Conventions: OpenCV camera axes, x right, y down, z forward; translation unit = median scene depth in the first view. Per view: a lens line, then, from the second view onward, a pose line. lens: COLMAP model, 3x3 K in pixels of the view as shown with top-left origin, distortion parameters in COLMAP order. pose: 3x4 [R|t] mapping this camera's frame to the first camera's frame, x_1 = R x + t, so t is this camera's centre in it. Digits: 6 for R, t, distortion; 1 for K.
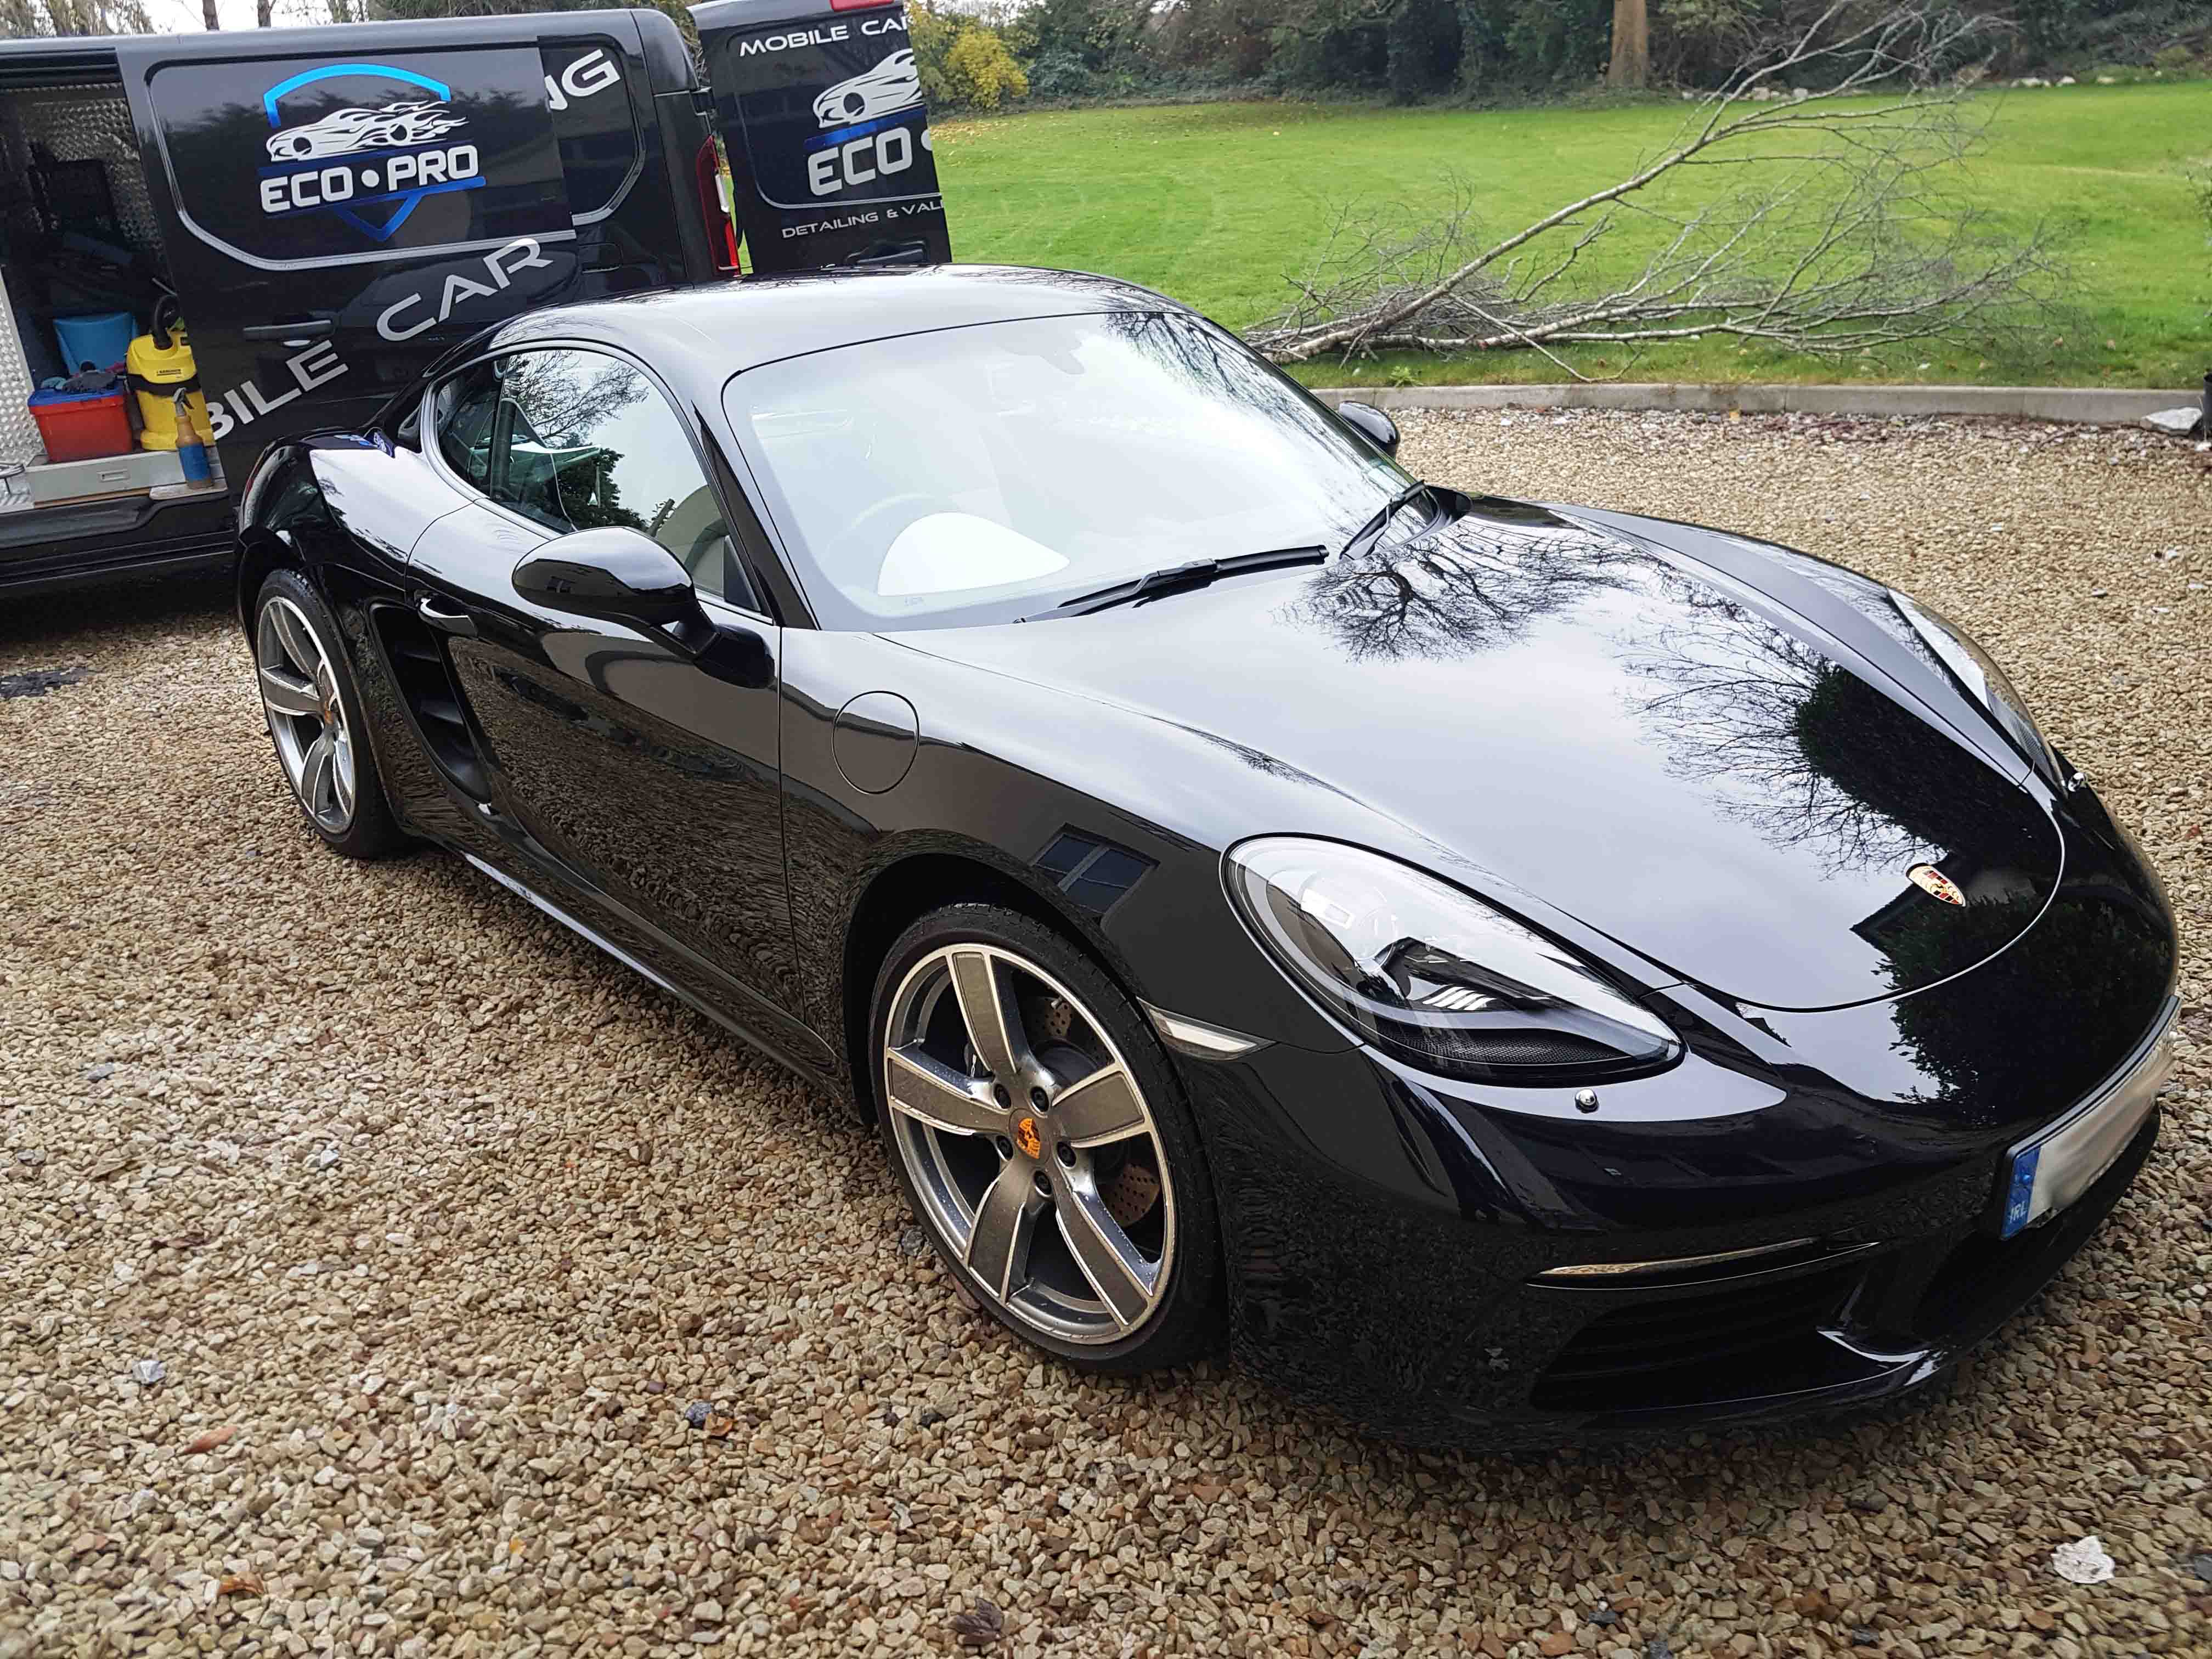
lens RADIAL K [[1695.8, 0, 1106.0], [0, 1695.8, 829.5], [0, 0, 1]] dist [0.084314, -0.113490]
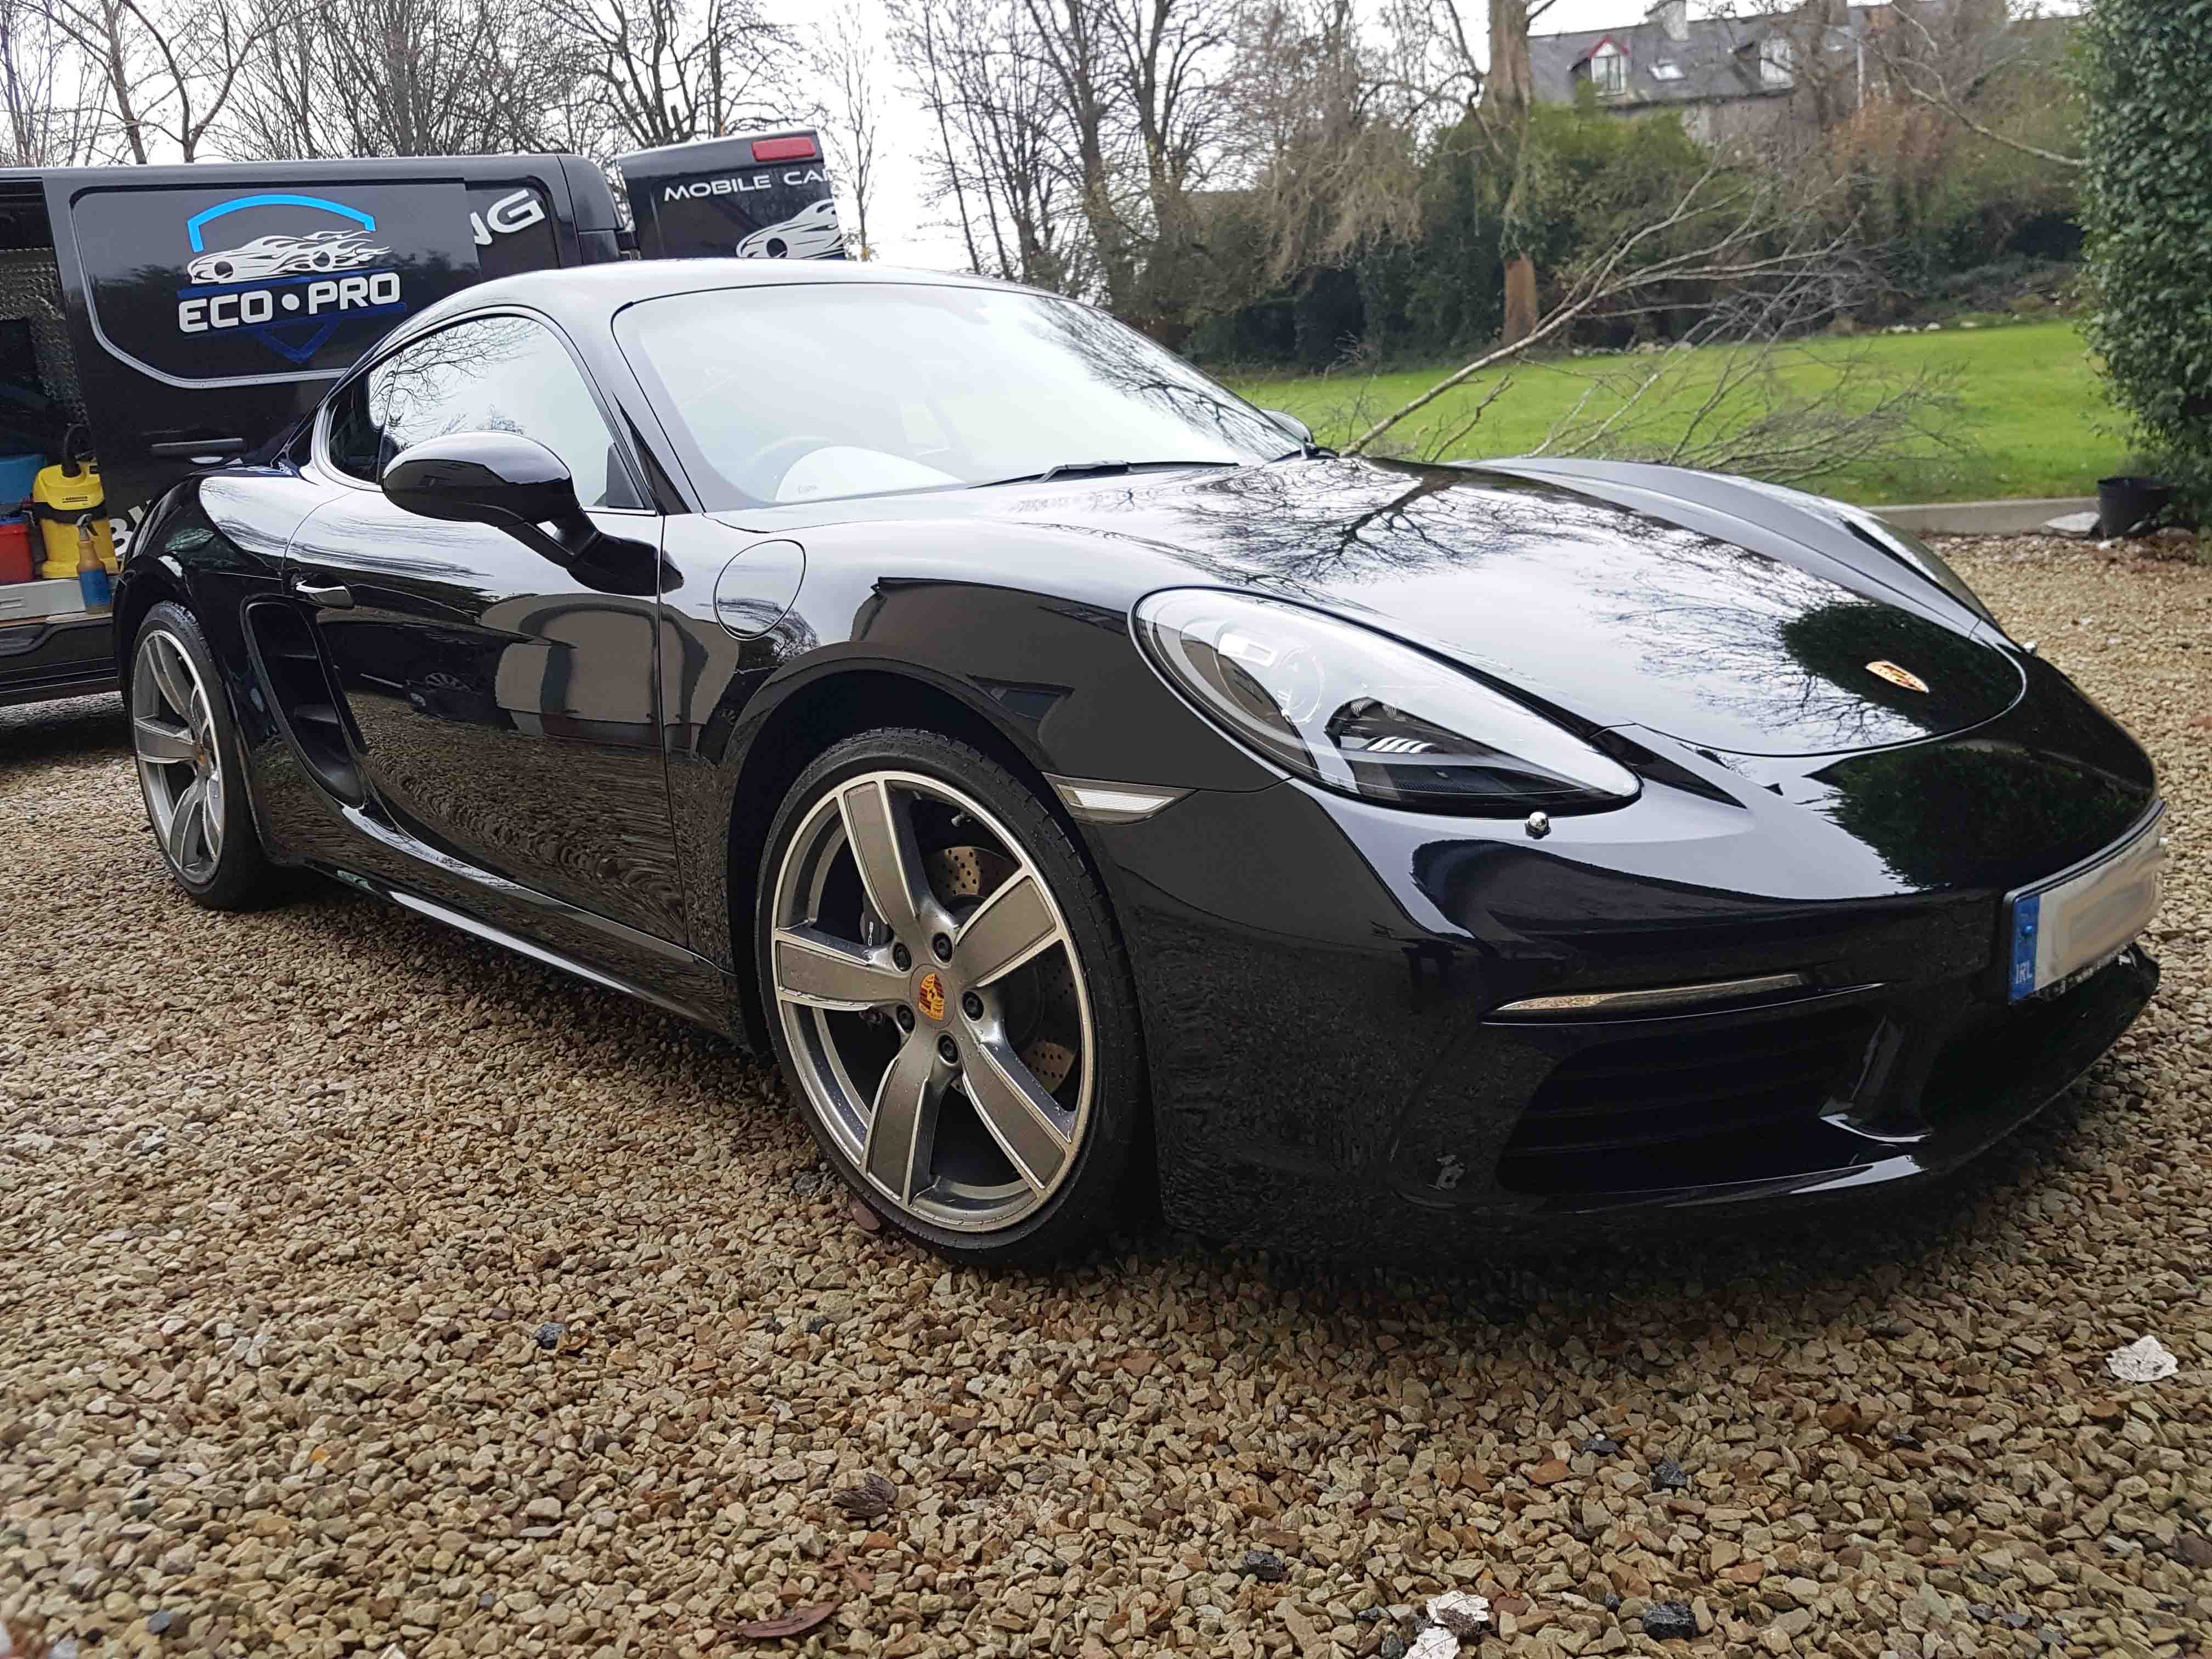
lens RADIAL K [[1708.6, 0, 1101.6], [0, 1708.6, 789.5], [0, 0, 1]] dist [0.097725, -0.155144]
pose [[0.999176, -0.021572, 0.034390, 0.013487], [0.027103, 0.985163, -0.169466, 0.194411], [-0.030224, 0.170258, 0.984936, 0.075197]]
